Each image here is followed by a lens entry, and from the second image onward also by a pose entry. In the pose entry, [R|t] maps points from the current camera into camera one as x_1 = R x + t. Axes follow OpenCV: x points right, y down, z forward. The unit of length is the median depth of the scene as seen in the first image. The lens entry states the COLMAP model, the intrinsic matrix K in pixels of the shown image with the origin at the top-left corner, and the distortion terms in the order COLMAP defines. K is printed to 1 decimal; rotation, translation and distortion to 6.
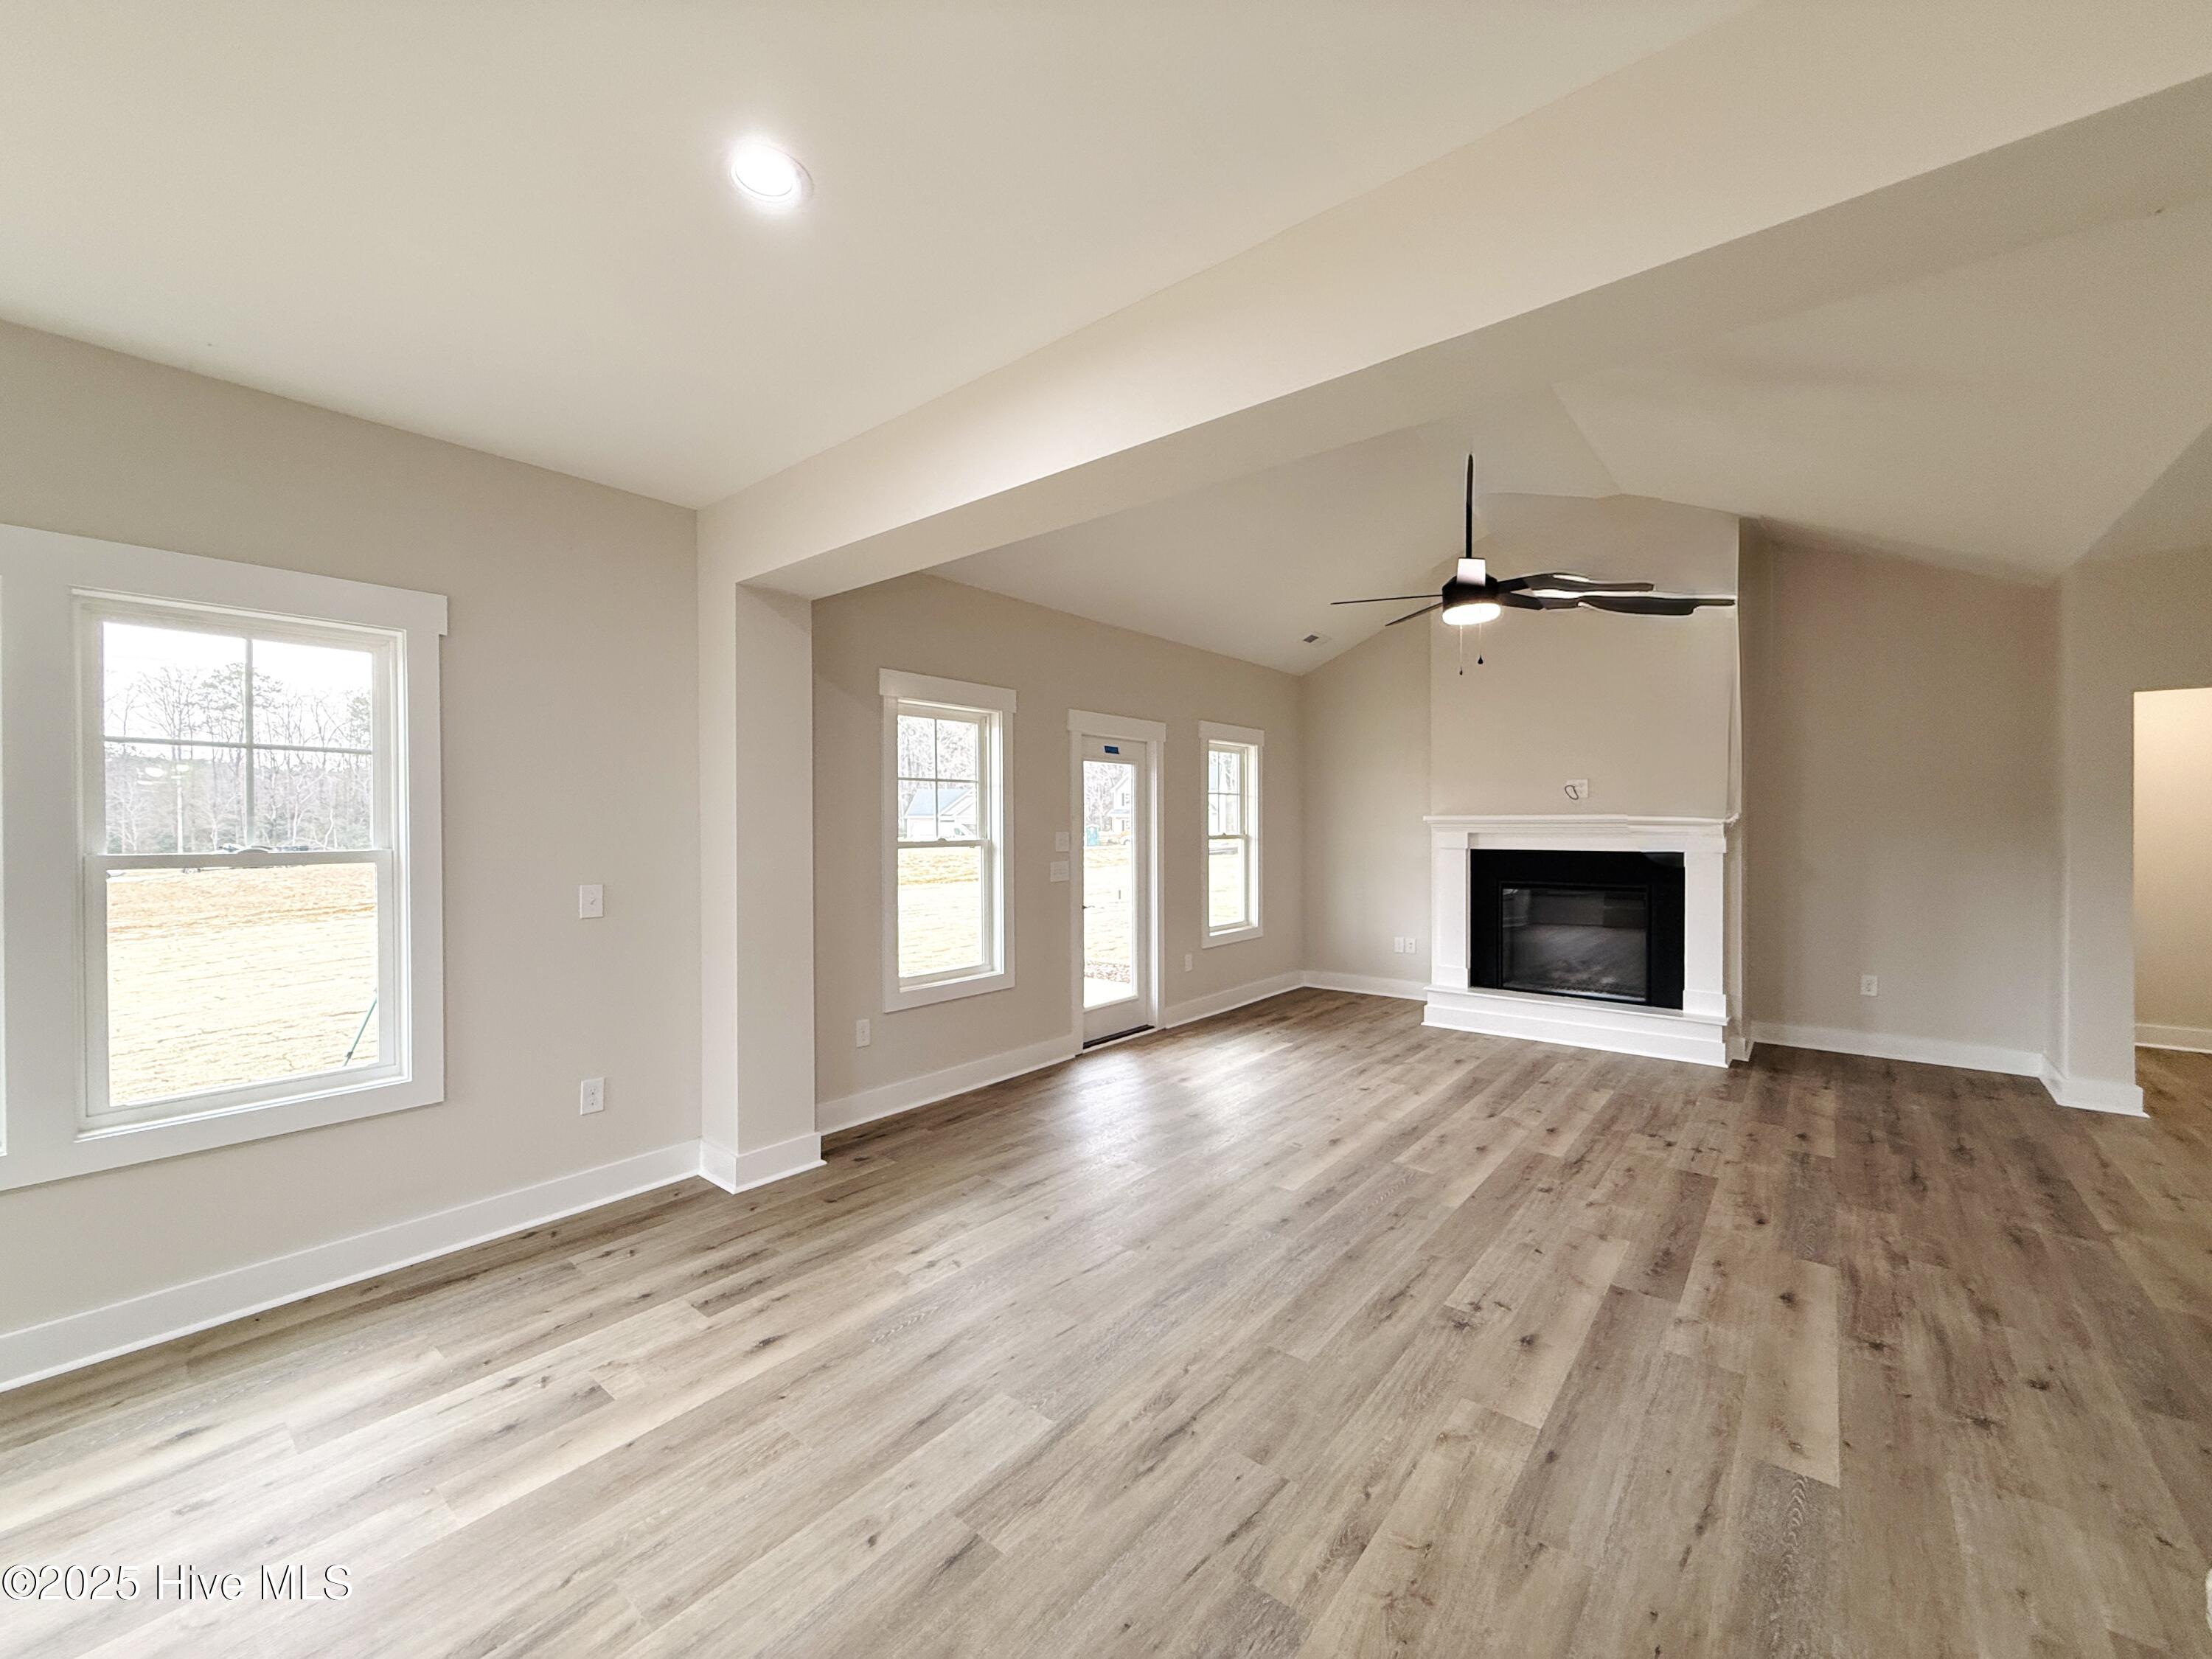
lens RADIAL K [[878.1, 0, 1098.0], [0, 878.1, 837.6], [0, 0, 1]] dist [-0.004148, 0.001318]
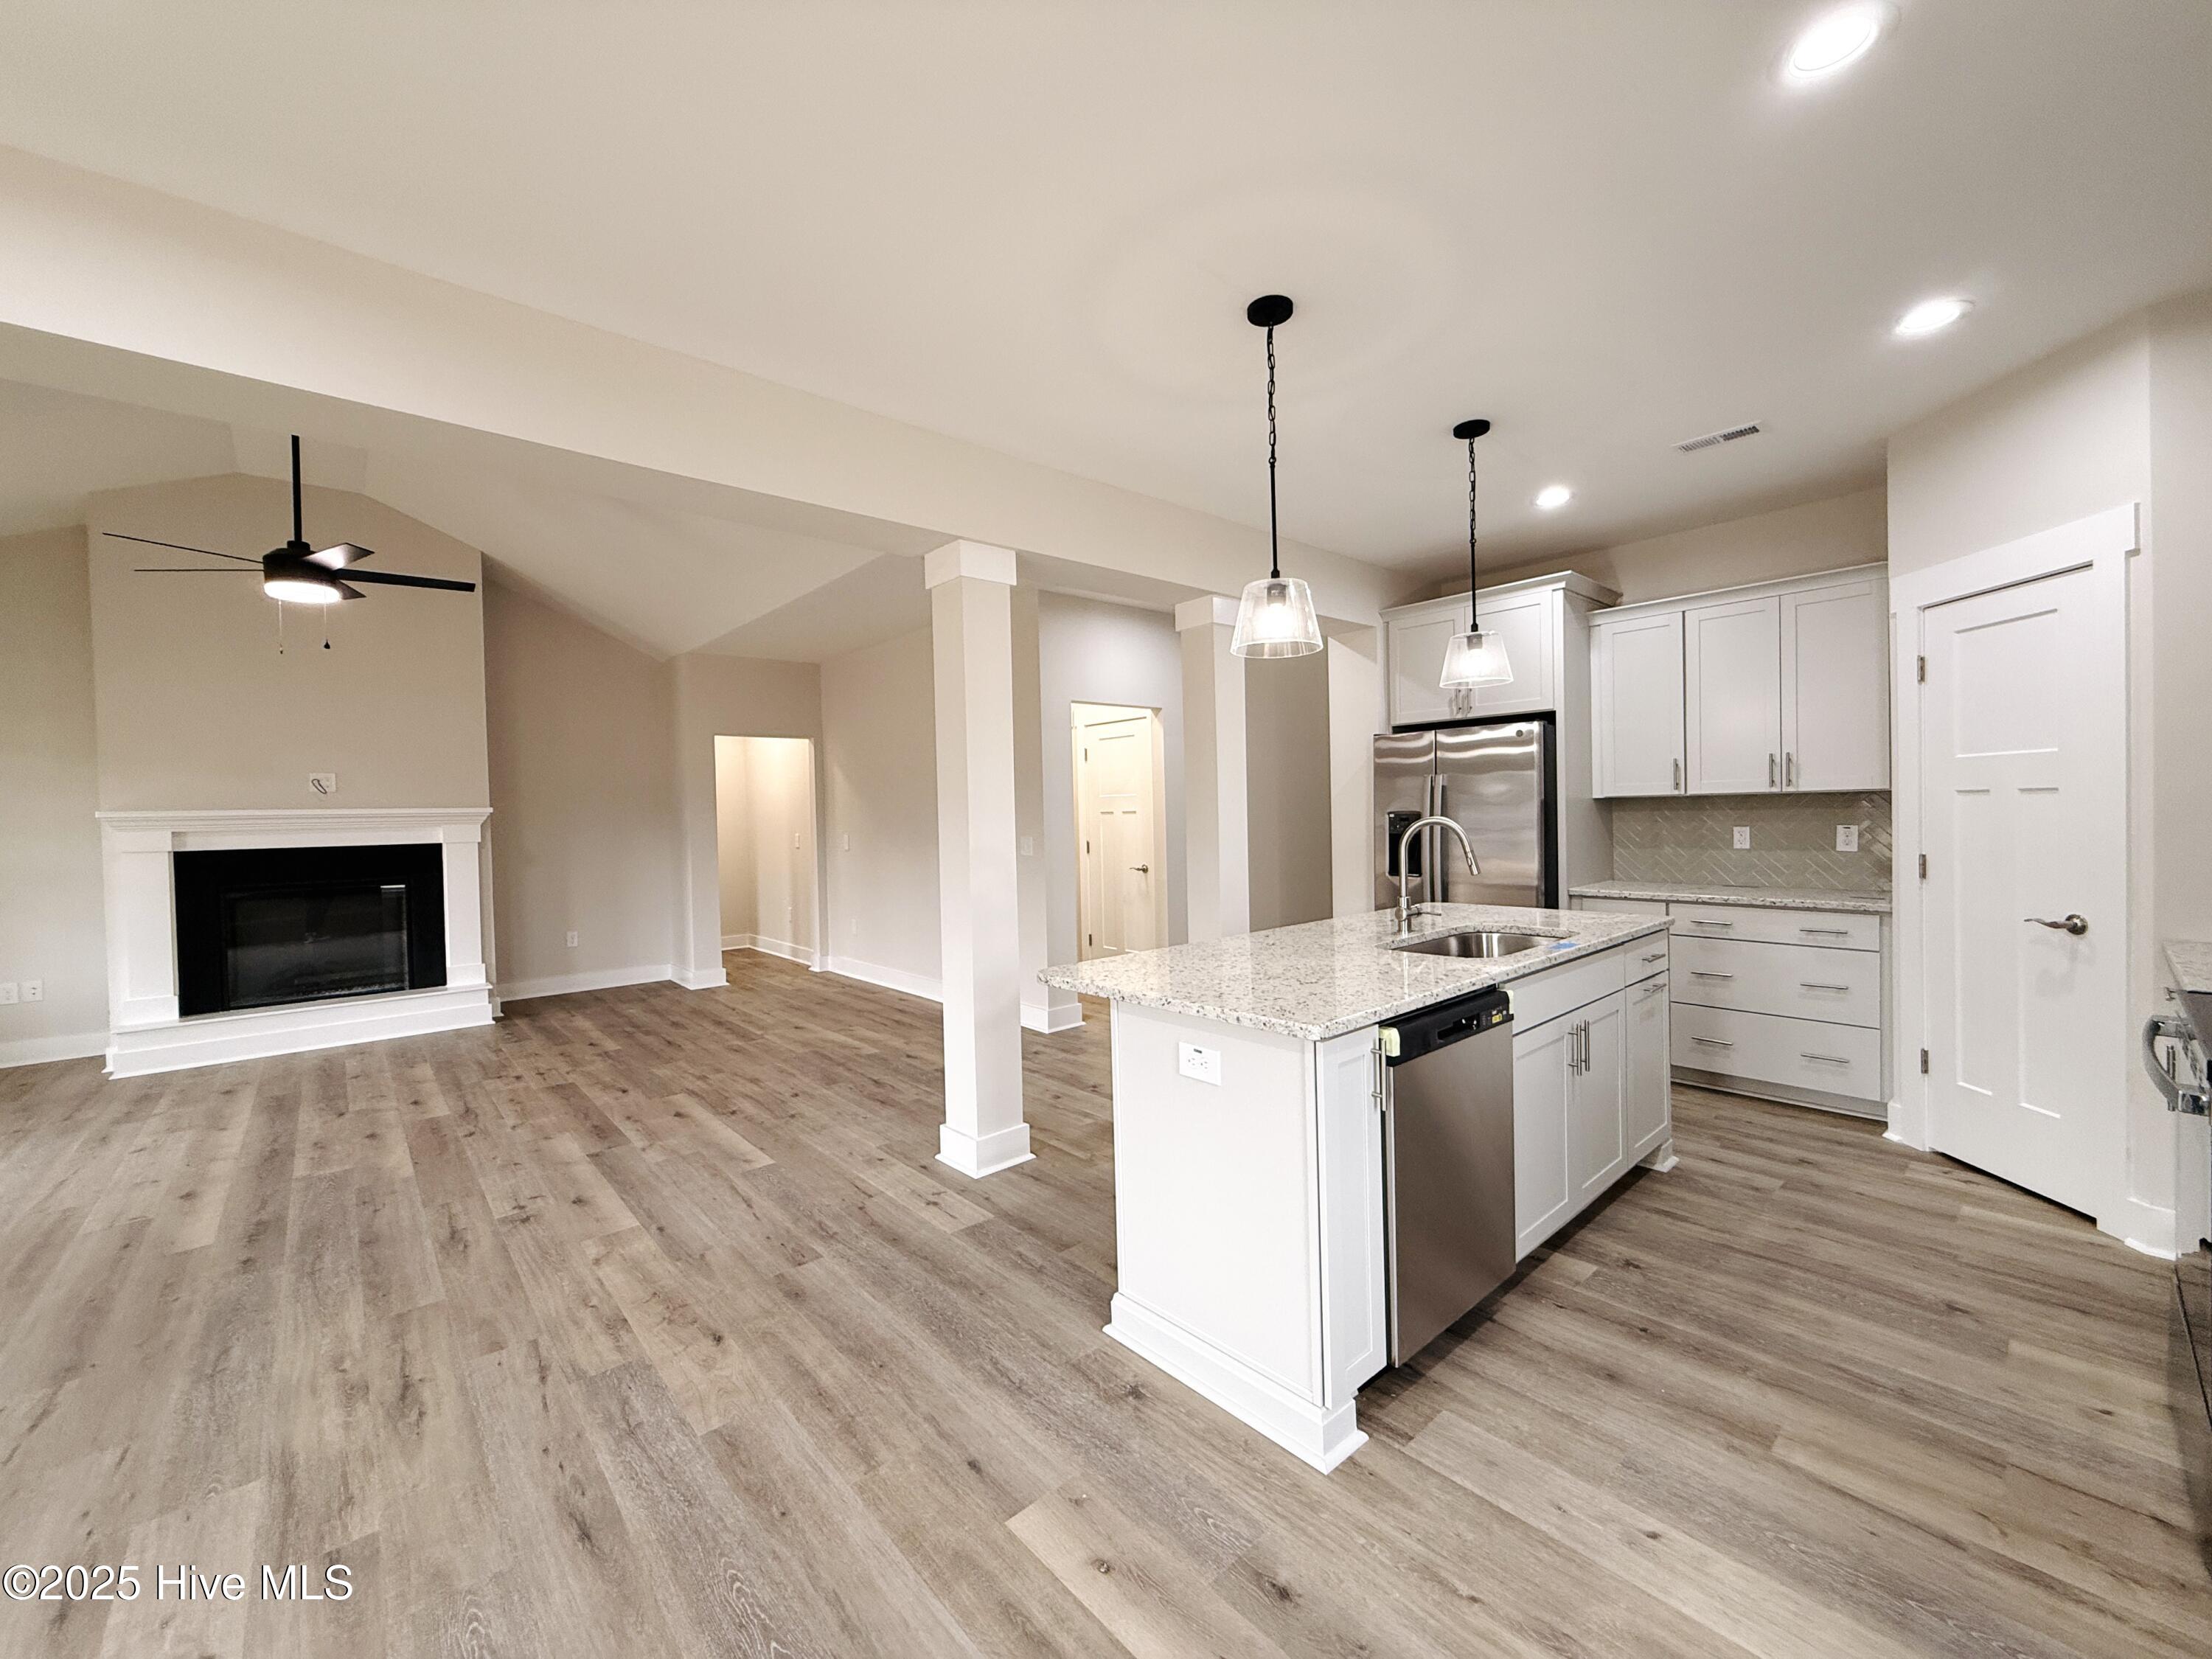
lens RADIAL K [[878.1, 0, 1095.2], [0, 878.1, 828.6], [0, 0, 1]] dist [-0.004148, 0.001318]
pose [[0.163198, -0.021414, 0.986361, -0.465170], [0.039192, 0.999116, 0.015206, 0.024495], [-0.985815, 0.036176, 0.163893, 0.009794]]
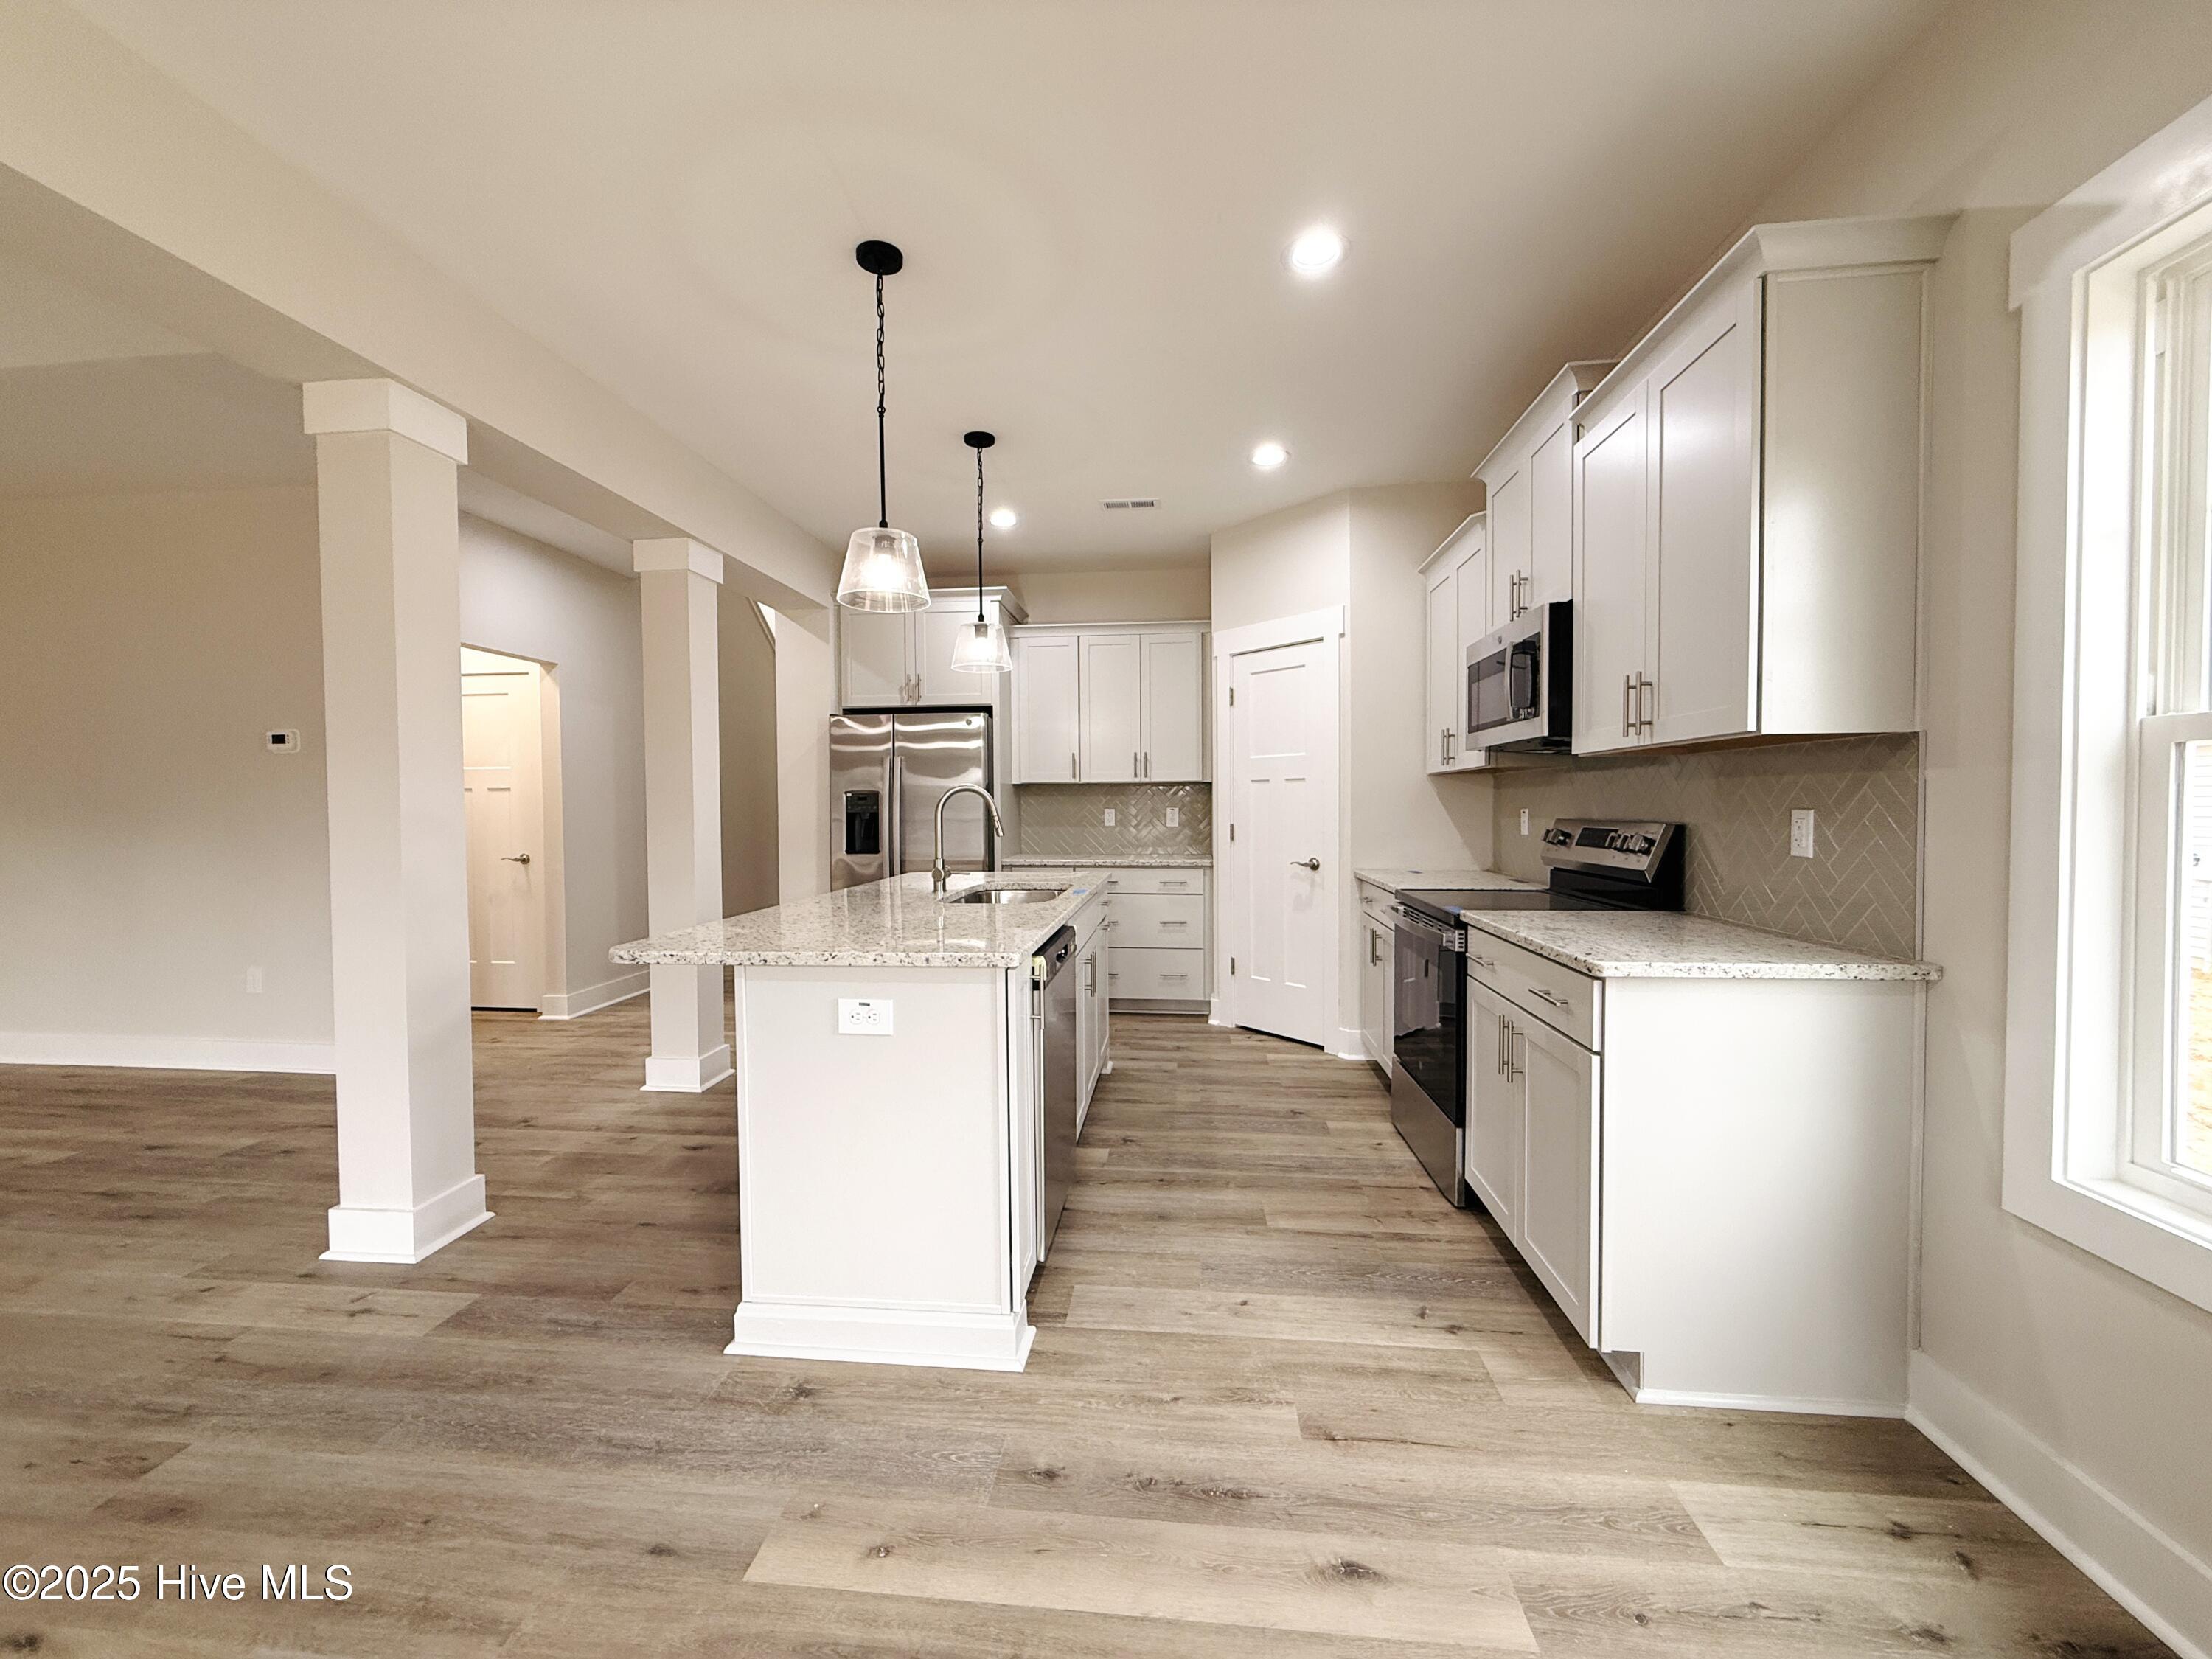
lens RADIAL K [[878.1, 0, 1096.2], [0, 878.1, 829.5], [0, 0, 1]] dist [-0.004148, 0.001318]
pose [[-0.551265, -0.018680, 0.834121, -0.421880], [0.019363, 0.999194, 0.035174, 0.058029], [-0.834105, 0.035541, -0.550459, 0.228619]]
